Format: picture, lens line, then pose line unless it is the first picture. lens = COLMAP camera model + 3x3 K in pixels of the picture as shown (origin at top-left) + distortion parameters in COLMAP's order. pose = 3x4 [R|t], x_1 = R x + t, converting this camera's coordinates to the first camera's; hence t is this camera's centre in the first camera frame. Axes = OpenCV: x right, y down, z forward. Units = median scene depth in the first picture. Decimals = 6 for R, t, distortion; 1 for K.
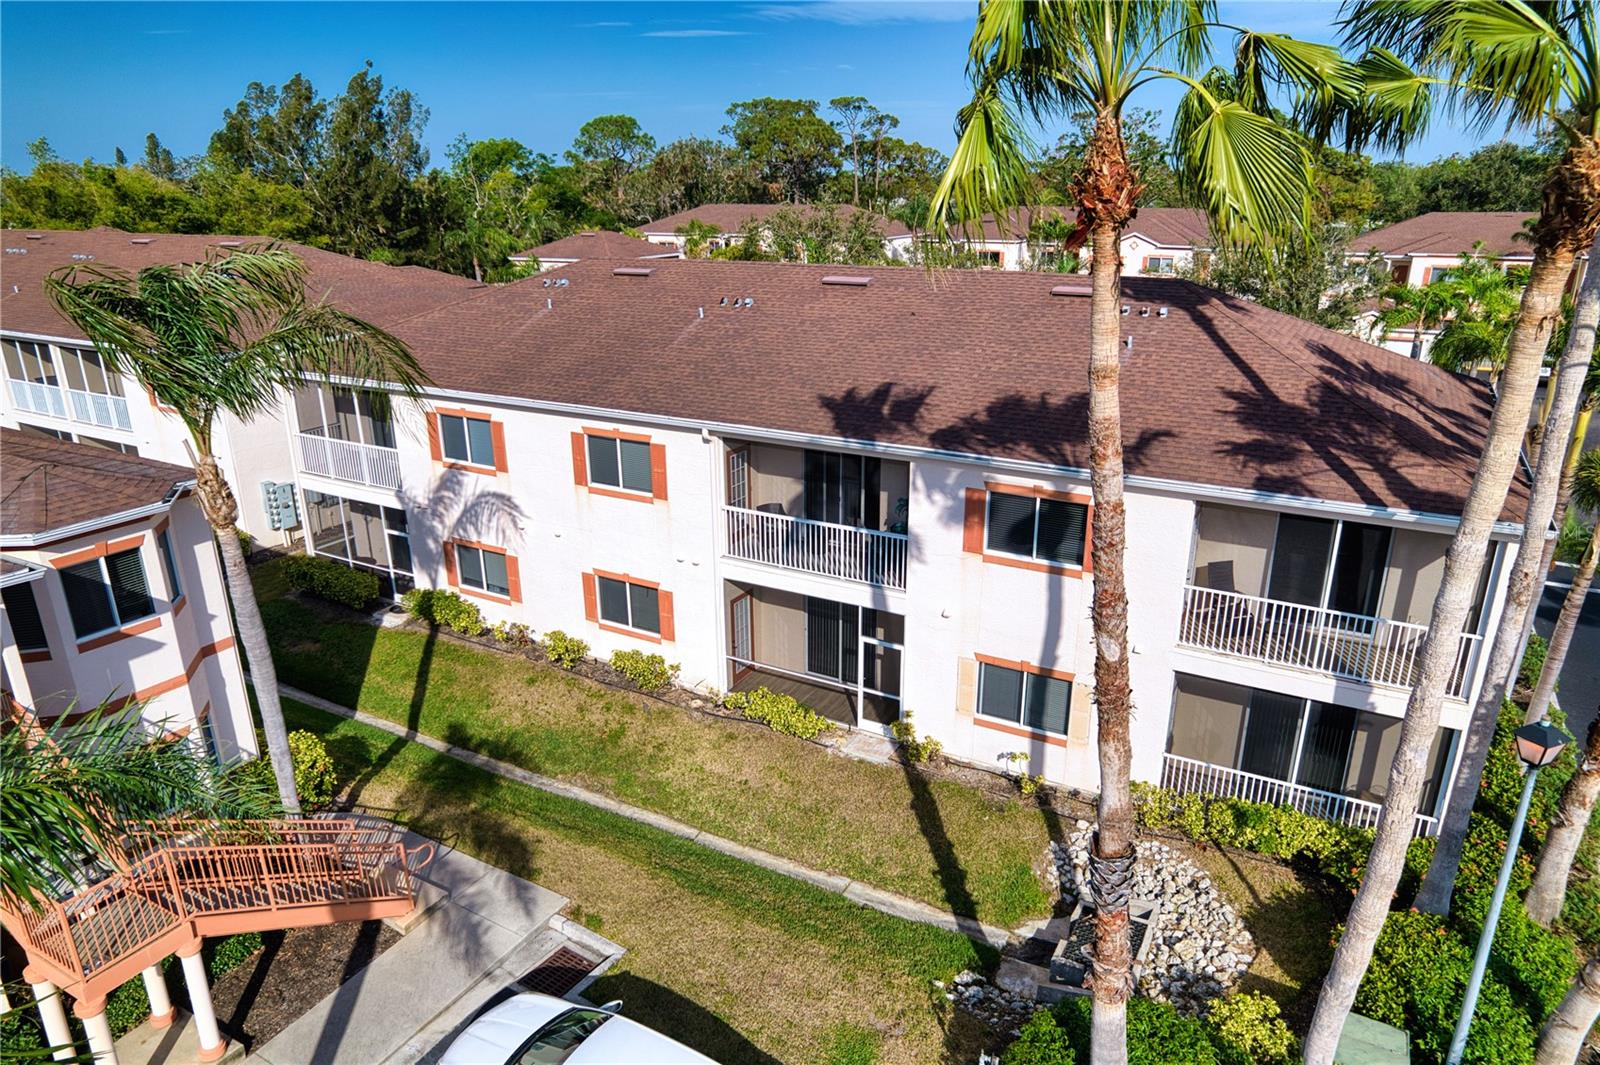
lens RADIAL K [[1019.6, 0, 800.0], [0, 1019.6, 532.5], [0, 0, 1]] dist [-0.022958, 0.002323]
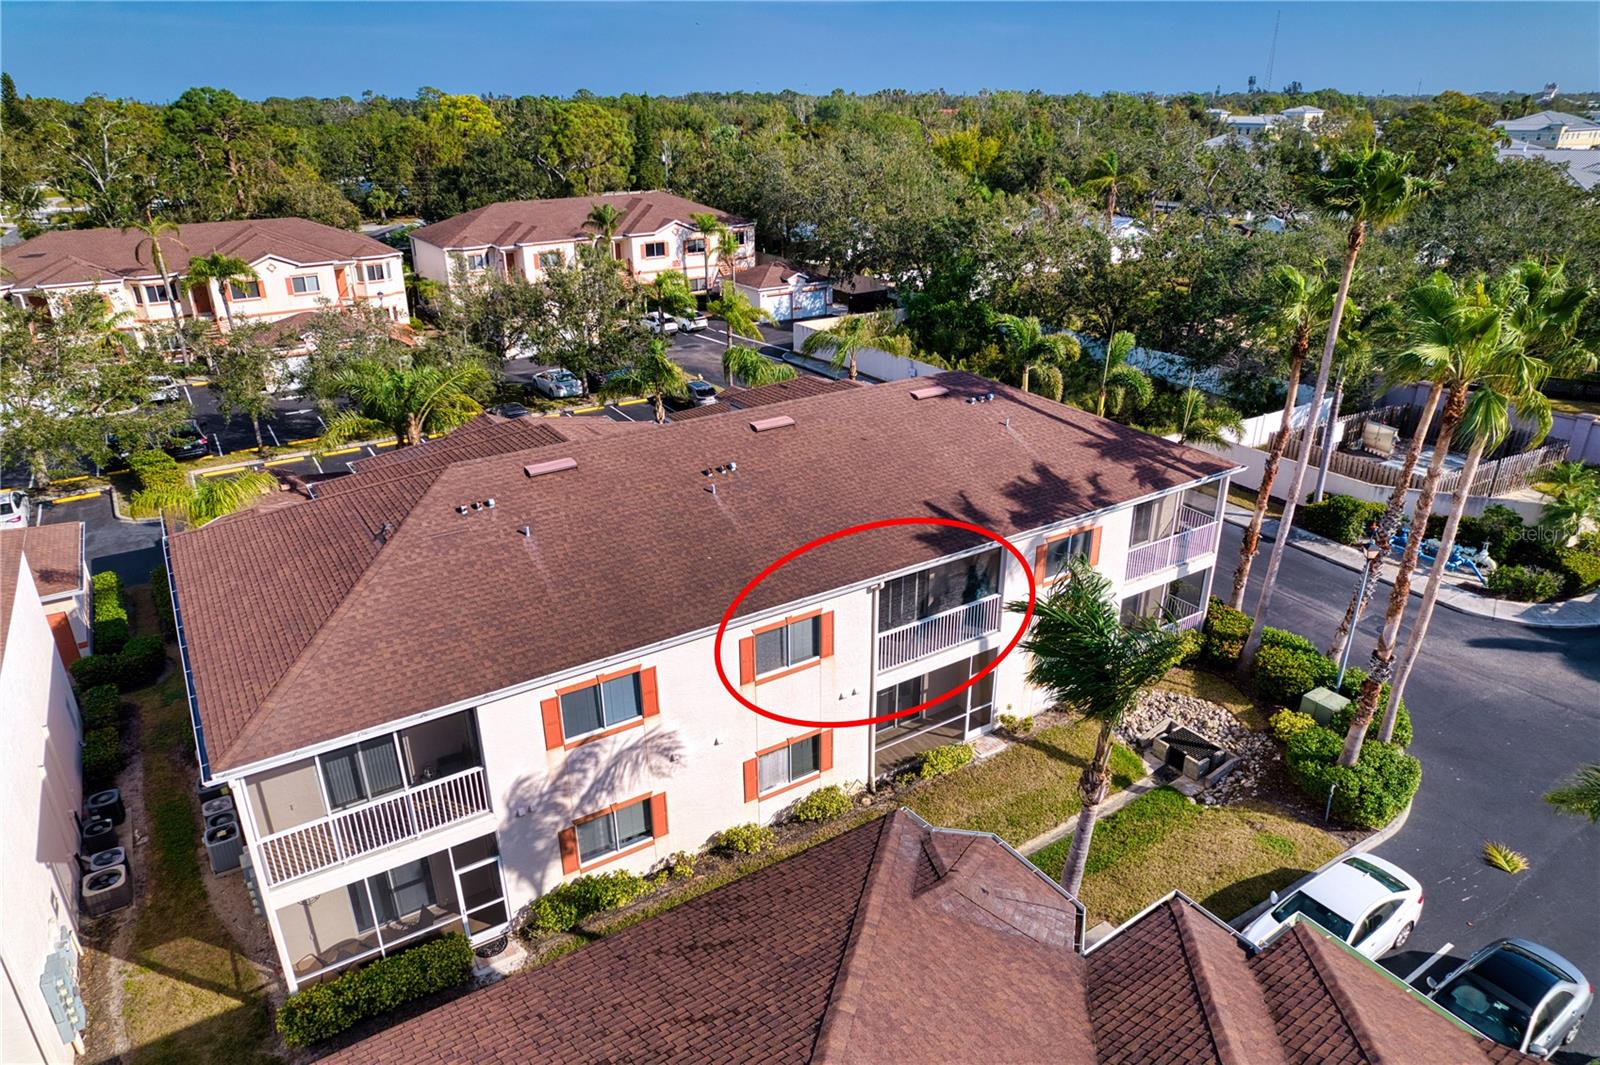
lens RADIAL K [[1015.3, 0, 800.0], [0, 1015.3, 532.5], [0, 0, 1]] dist [-0.001528, -0.000343]
pose [[0.465956, -0.344768, 0.814874, -0.920549], [0.291059, 0.929432, 0.226806, -0.383693], [-0.835565, 0.131495, 0.533422, 0.361456]]
